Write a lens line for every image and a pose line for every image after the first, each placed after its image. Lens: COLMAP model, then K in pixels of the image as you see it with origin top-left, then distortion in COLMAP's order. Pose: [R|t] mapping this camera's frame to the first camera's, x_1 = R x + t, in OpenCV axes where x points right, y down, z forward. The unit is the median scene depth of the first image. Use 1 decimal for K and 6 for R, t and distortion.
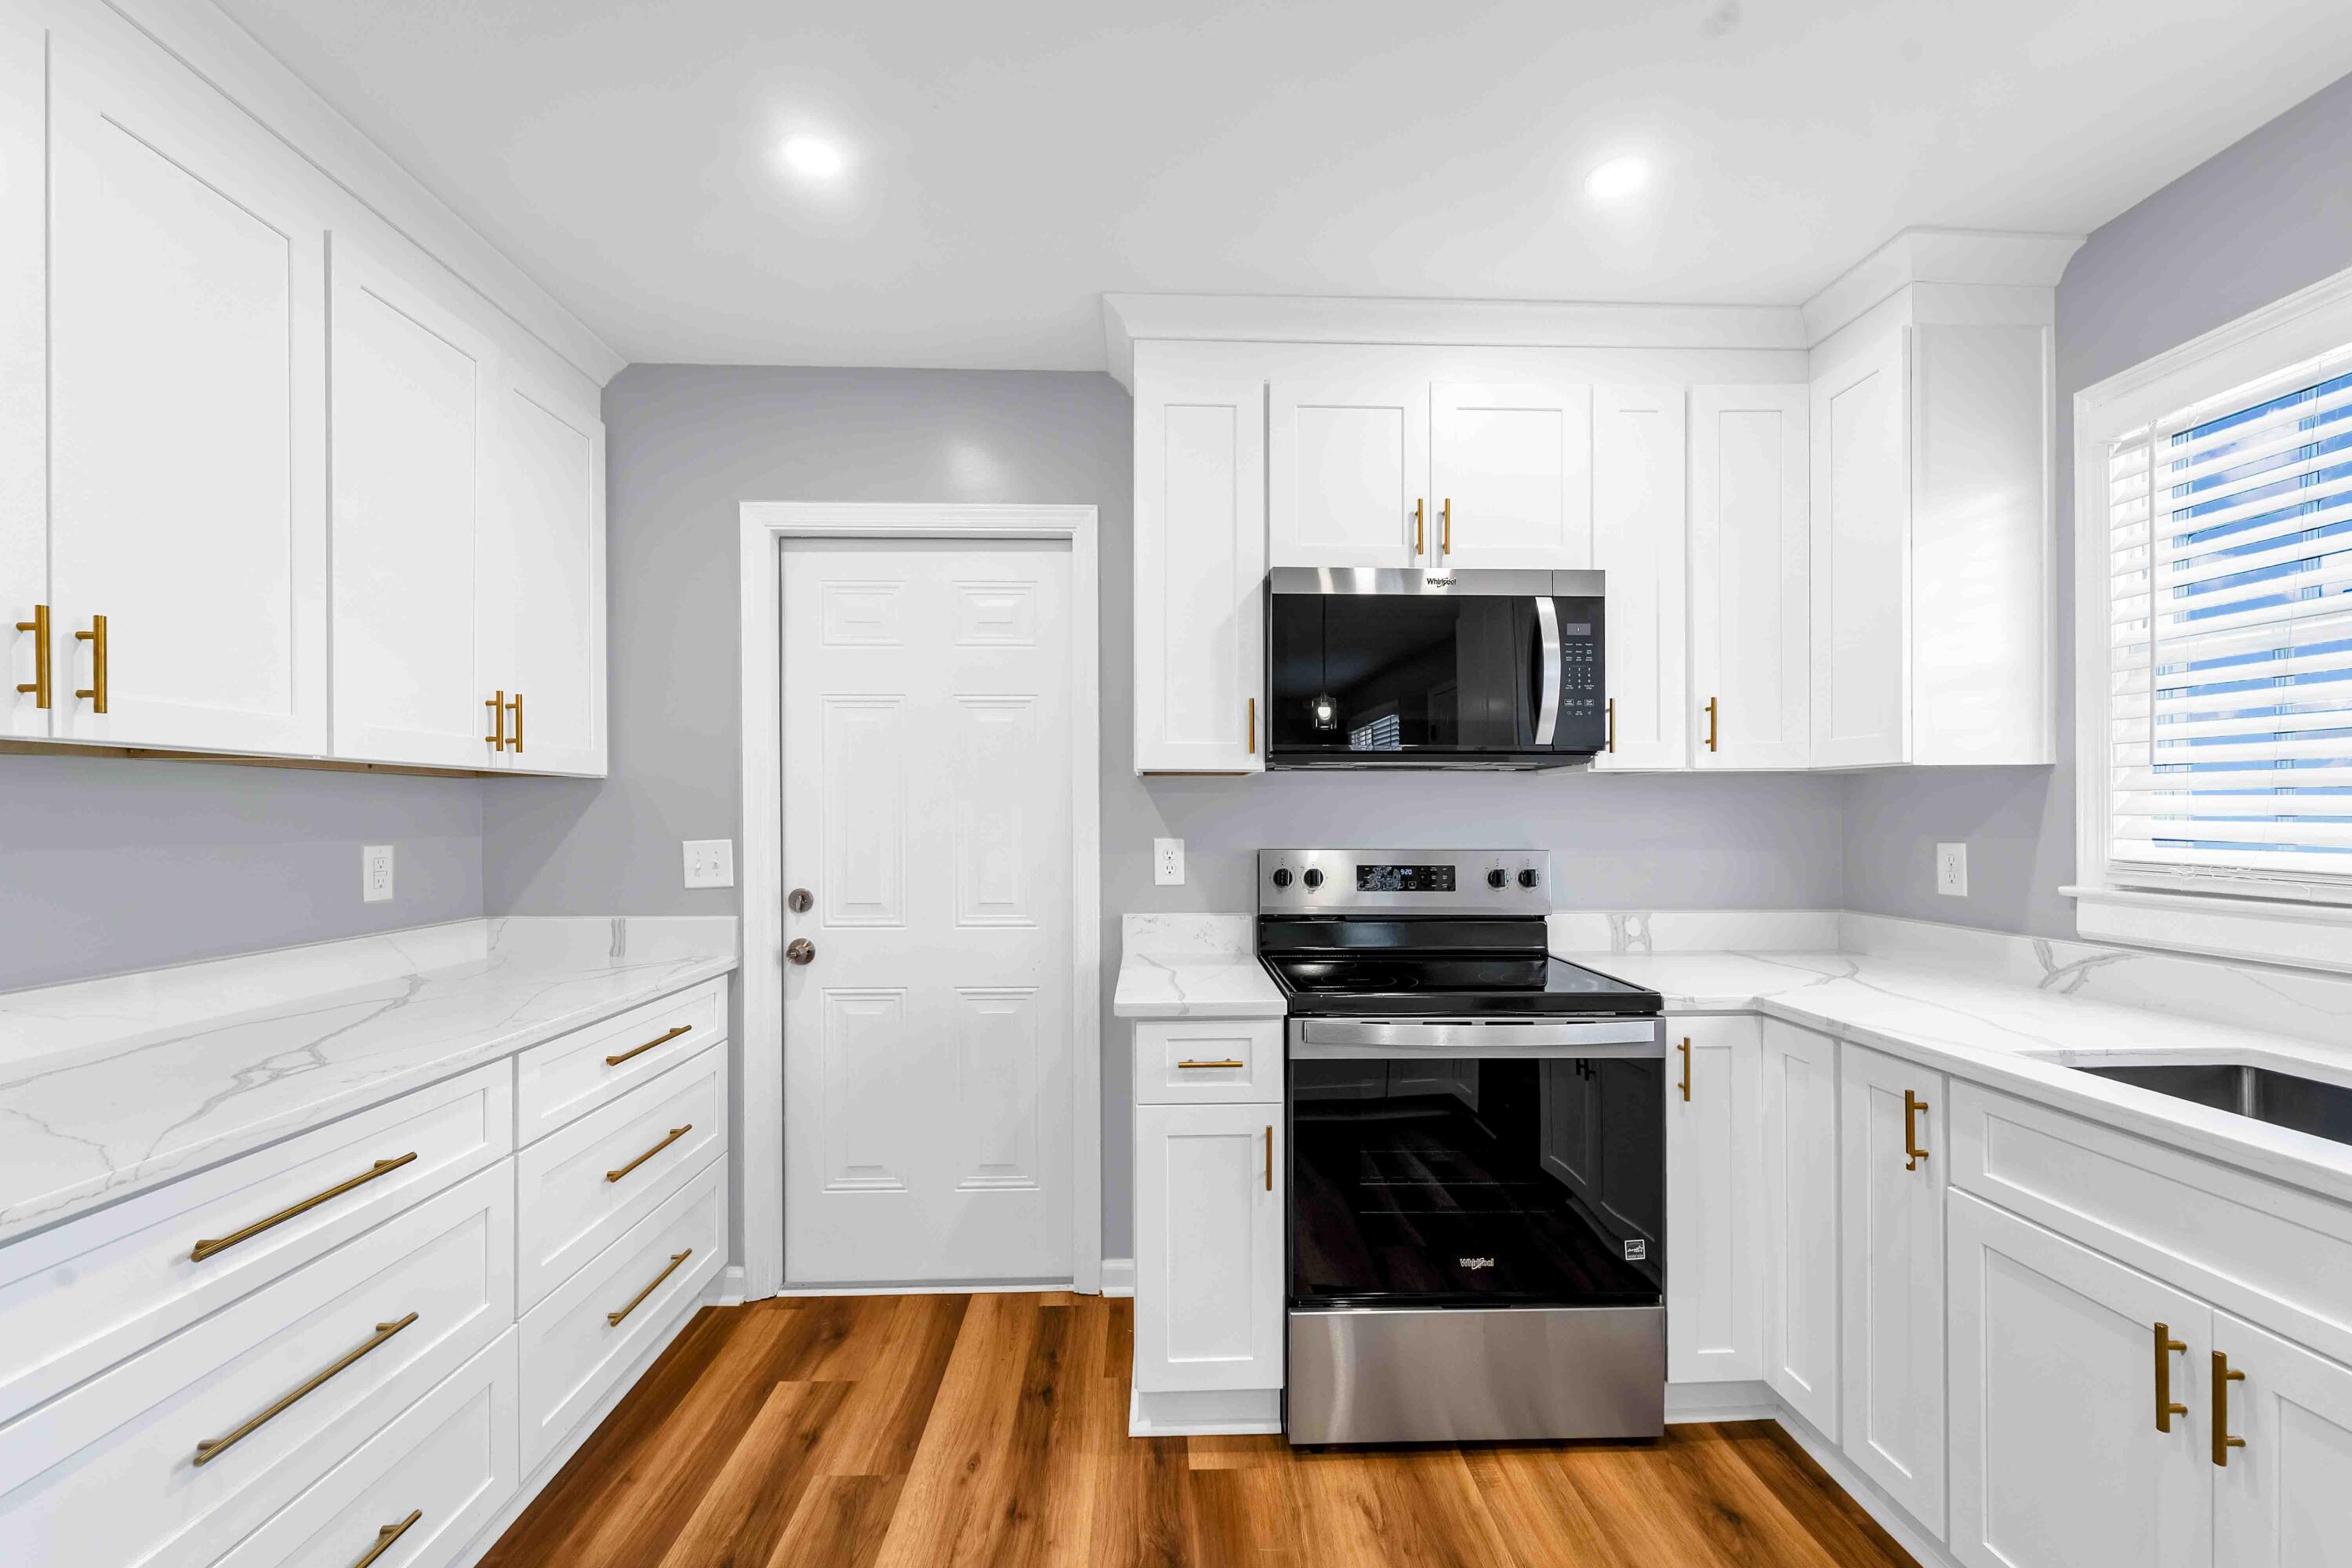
lens RADIAL K [[957.9, 0, 1180.9], [0, 957.9, 810.6], [0, 0, 1]] dist [0.000195, -0.001252]
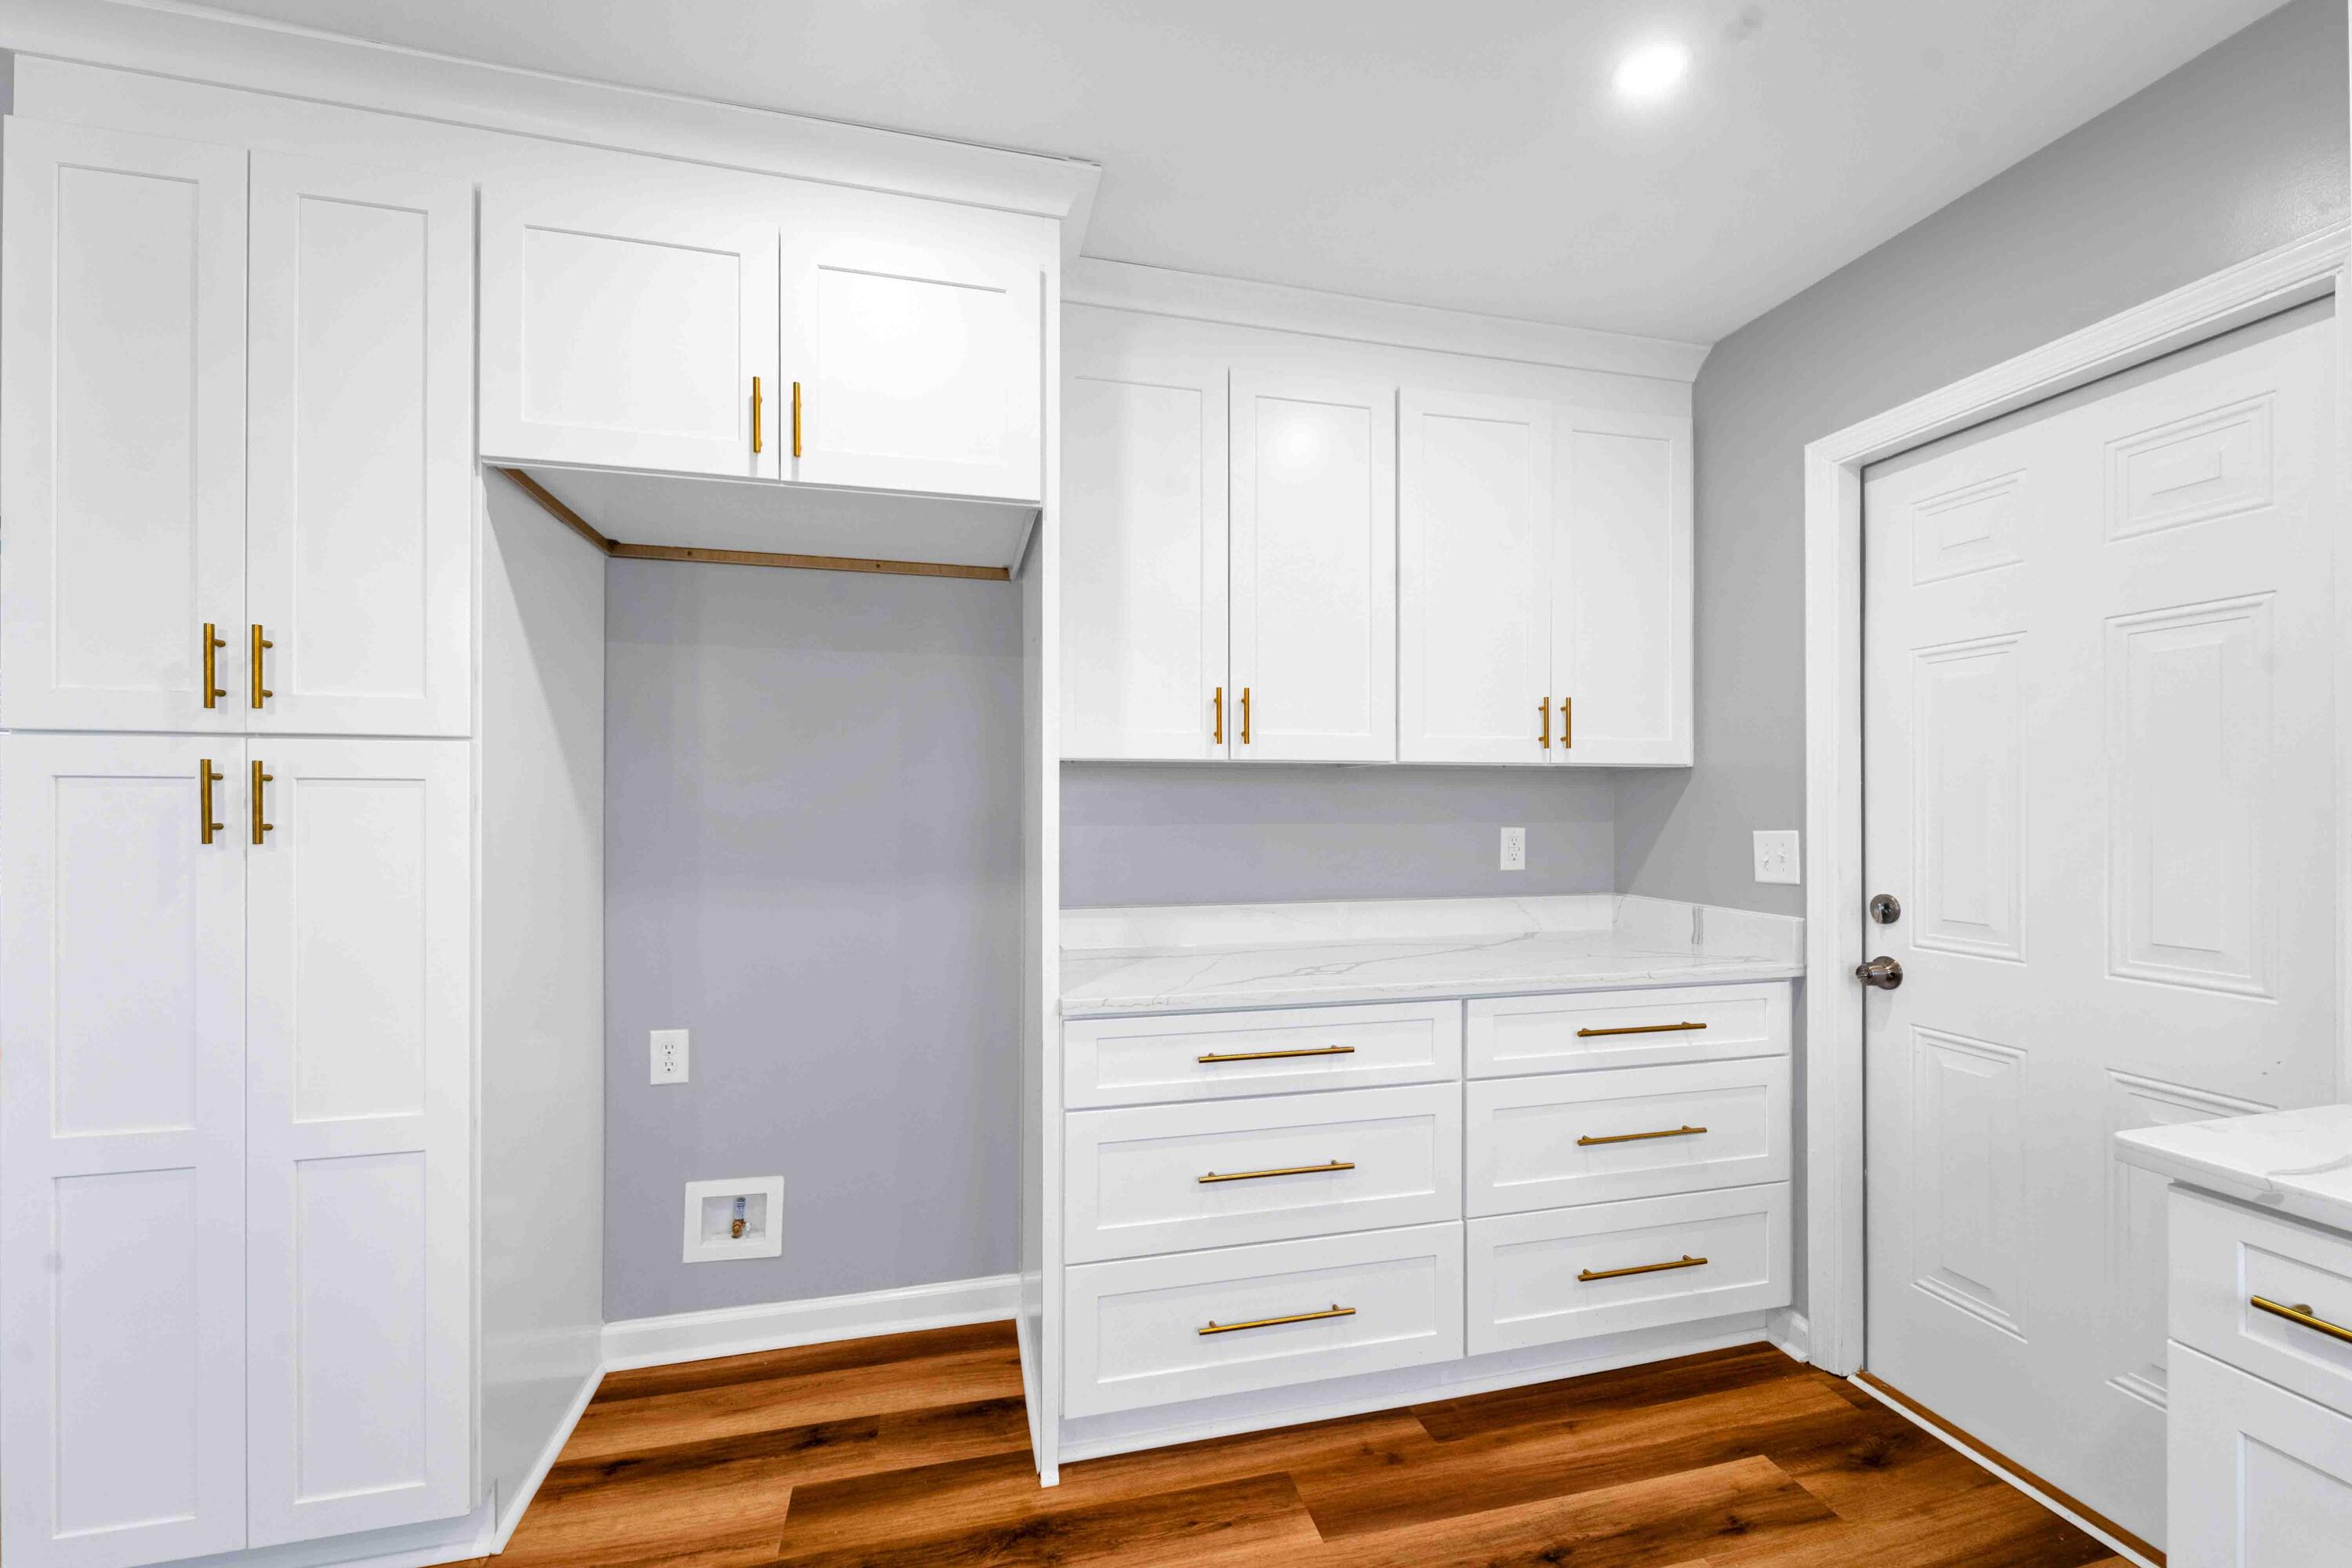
lens RADIAL K [[957.9, 0, 1194.3], [0, 957.9, 800.6], [0, 0, 1]] dist [0.000195, -0.001252]
pose [[0.213303, -0.005118, -0.976973, 0.336490], [0.003548, 0.999984, -0.004463, 0.005446], [0.976980, -0.002514, 0.213317, 0.326837]]
